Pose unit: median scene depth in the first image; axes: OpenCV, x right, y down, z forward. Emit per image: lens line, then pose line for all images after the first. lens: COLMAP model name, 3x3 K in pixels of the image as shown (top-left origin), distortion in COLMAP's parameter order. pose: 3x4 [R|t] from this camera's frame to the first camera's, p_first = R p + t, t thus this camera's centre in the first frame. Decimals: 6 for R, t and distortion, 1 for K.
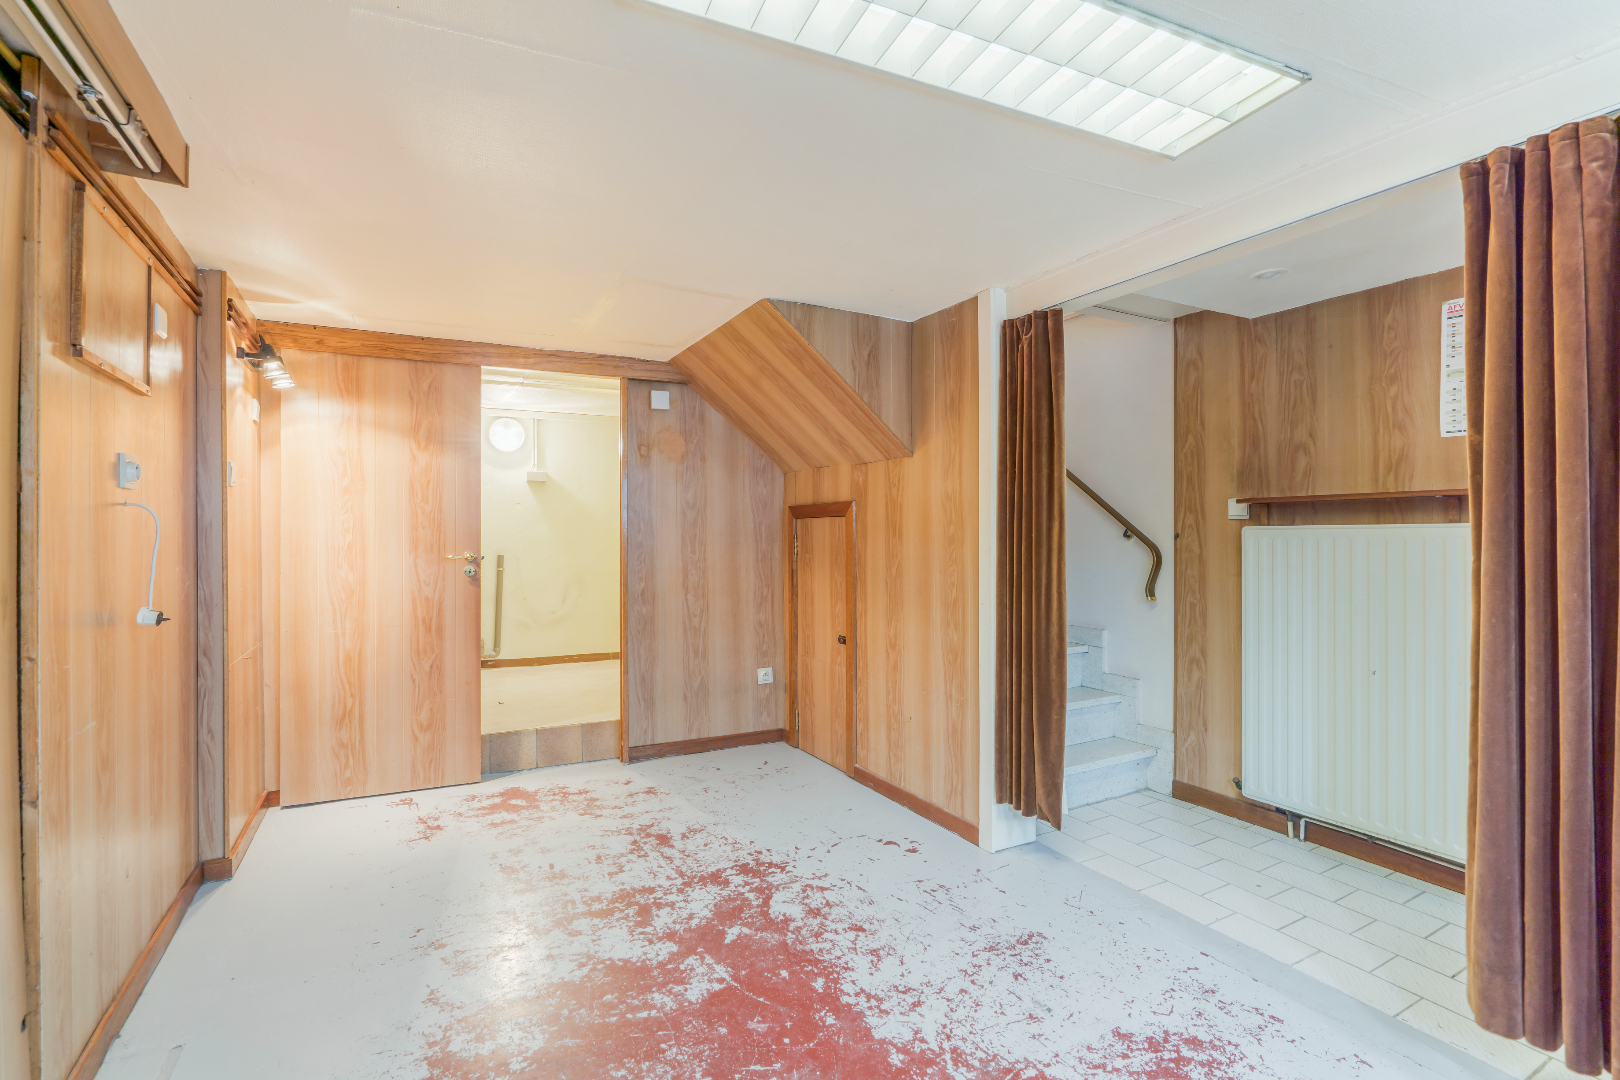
lens RADIAL K [[738.5, 0, 810.0], [0, 738.5, 540.0], [0, 0, 1]] dist [-0.002193, 0.000374]
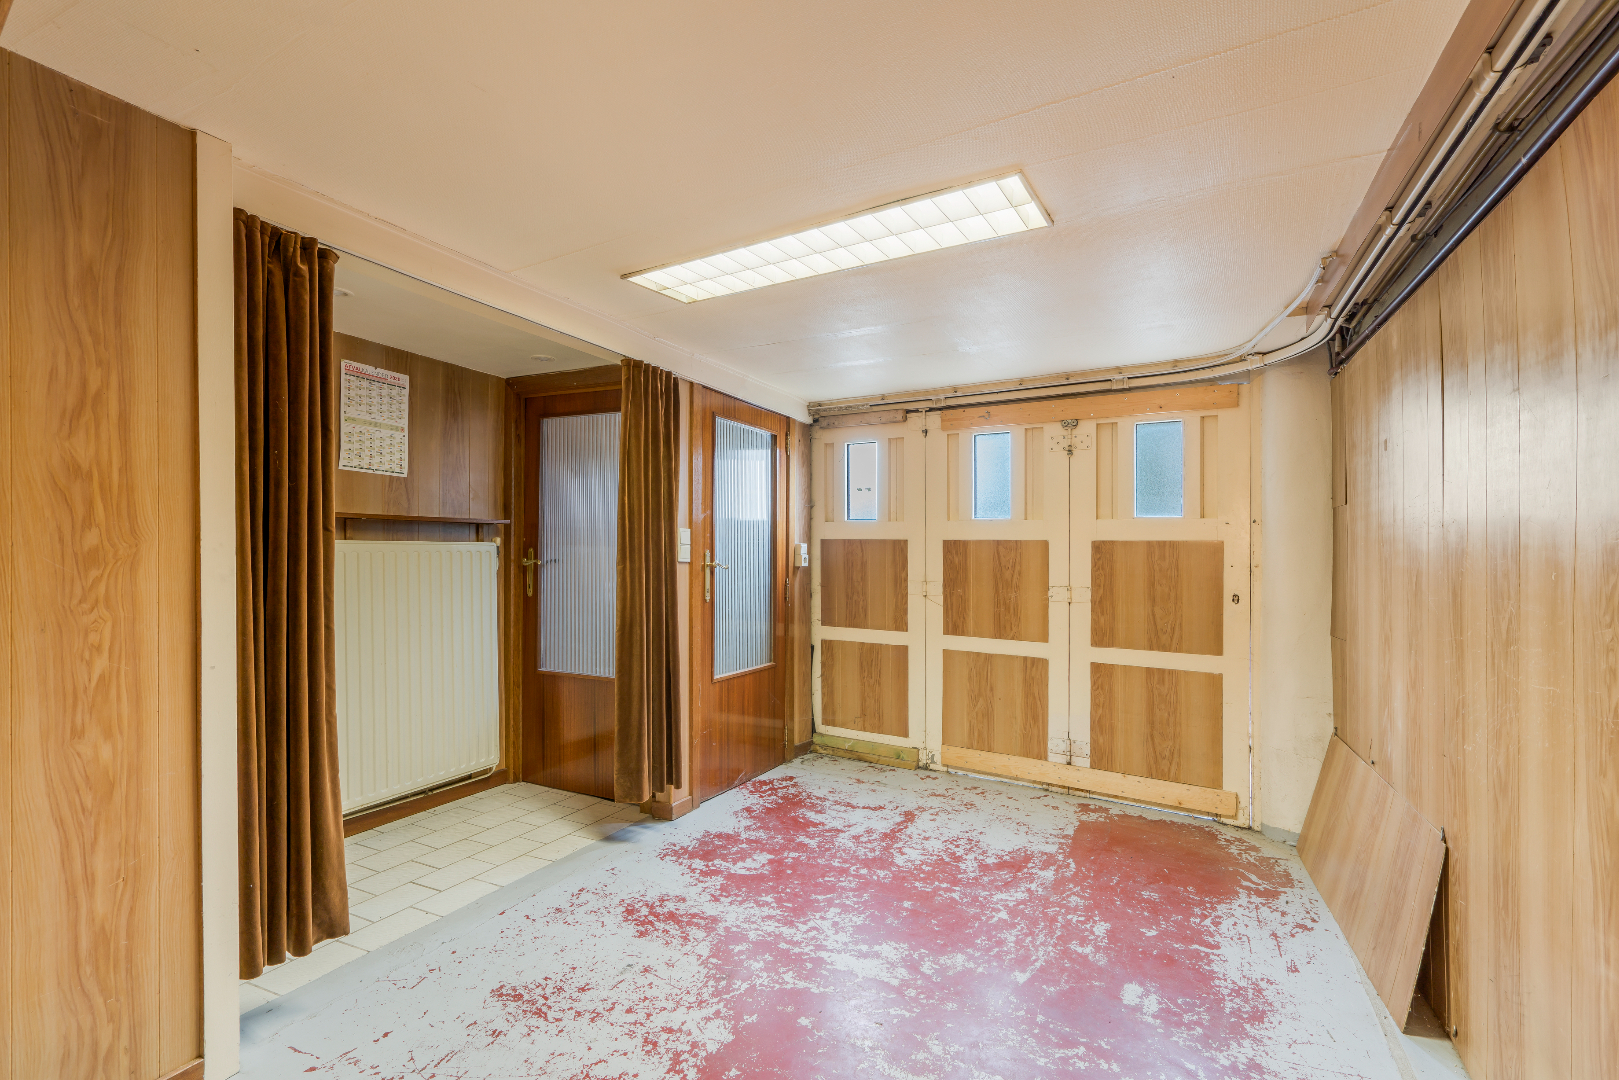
lens RADIAL K [[738.0, 0, 809.5], [0, 738.0, 540.0], [0, 0, 1]] dist [-0.002193, 0.000374]
pose [[-0.575206, 0.008491, 0.817965, -0.798673], [-0.001753, 0.999931, -0.011612, -0.013865], [-0.818007, -0.008113, -0.575151, 1.464657]]
